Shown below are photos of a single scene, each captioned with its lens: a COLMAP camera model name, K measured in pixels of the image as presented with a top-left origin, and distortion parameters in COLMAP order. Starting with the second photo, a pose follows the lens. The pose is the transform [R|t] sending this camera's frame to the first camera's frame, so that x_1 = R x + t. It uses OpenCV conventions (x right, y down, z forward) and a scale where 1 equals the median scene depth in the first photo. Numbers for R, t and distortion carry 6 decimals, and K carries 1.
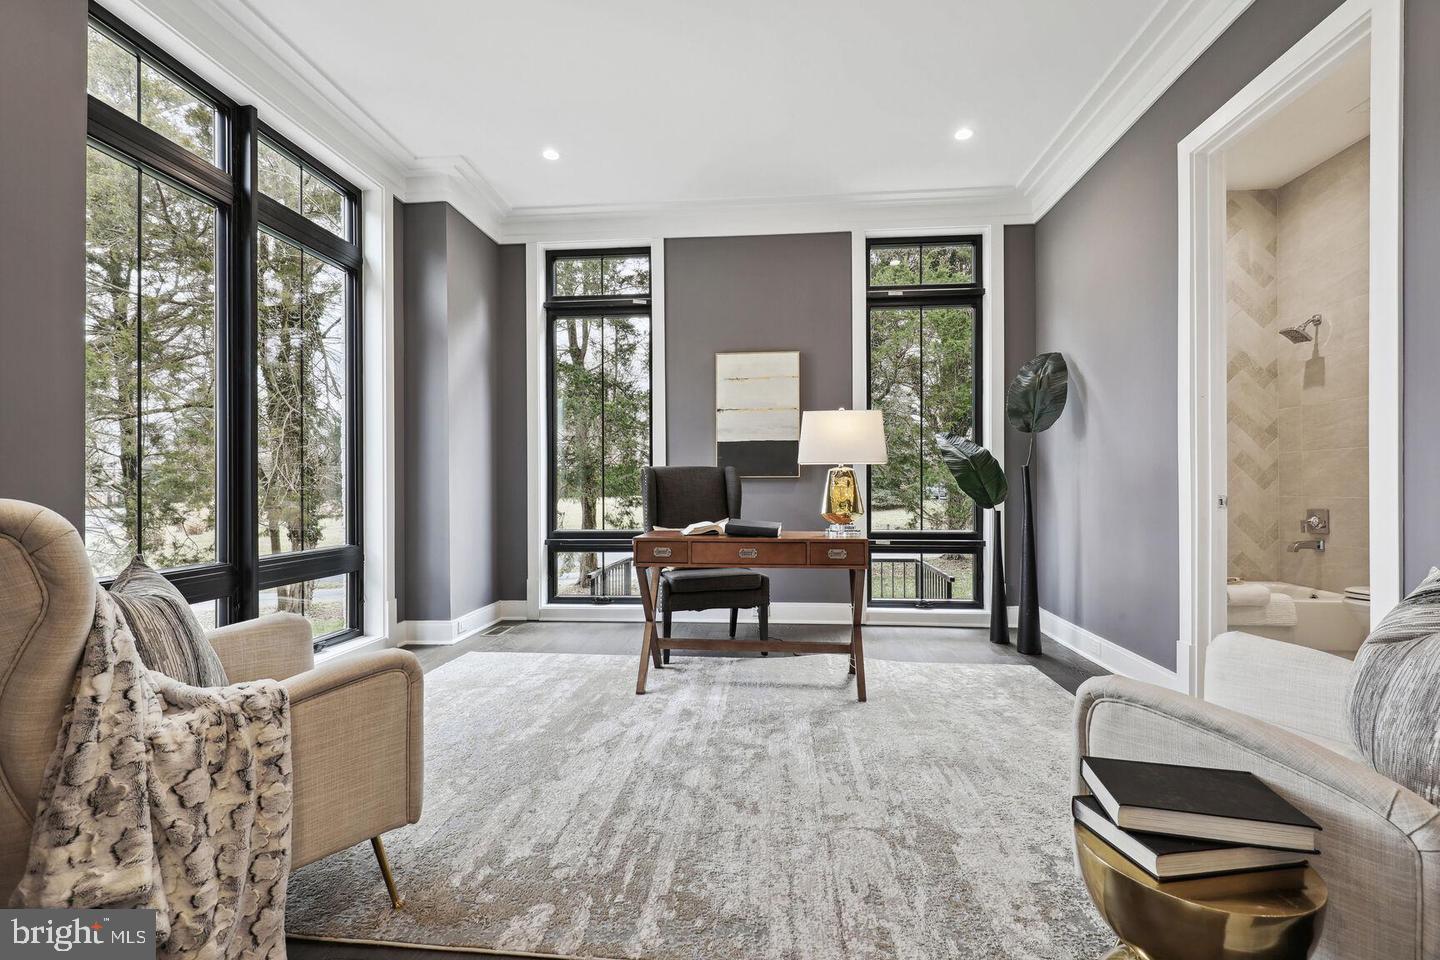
lens RADIAL K [[658.5, 0, 720.5], [0, 658.5, 486.7], [0, 0, 1]] dist [0.002814, -0.000099]
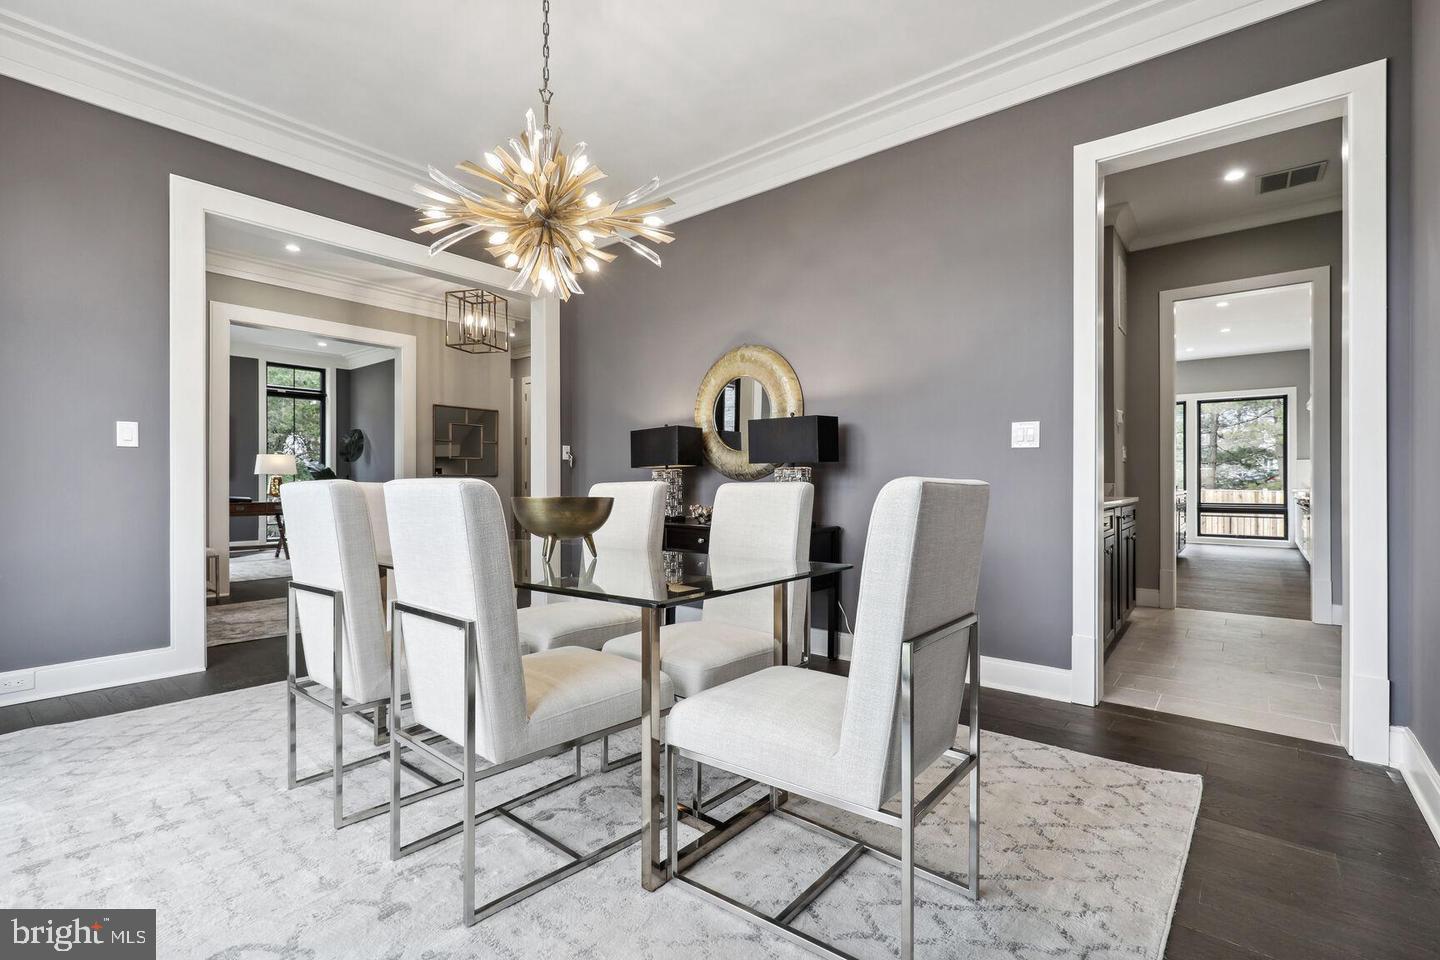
lens RADIAL K [[658.5, 0, 720.5], [0, 658.5, 486.7], [0, 0, 1]] dist [0.002814, -0.000099]
pose [[0.560788, 0.005078, 0.827944, -0.708677], [-0.007724, 0.999970, -0.000902, 0.005166], [-0.827923, -0.005889, 0.560810, -1.378908]]
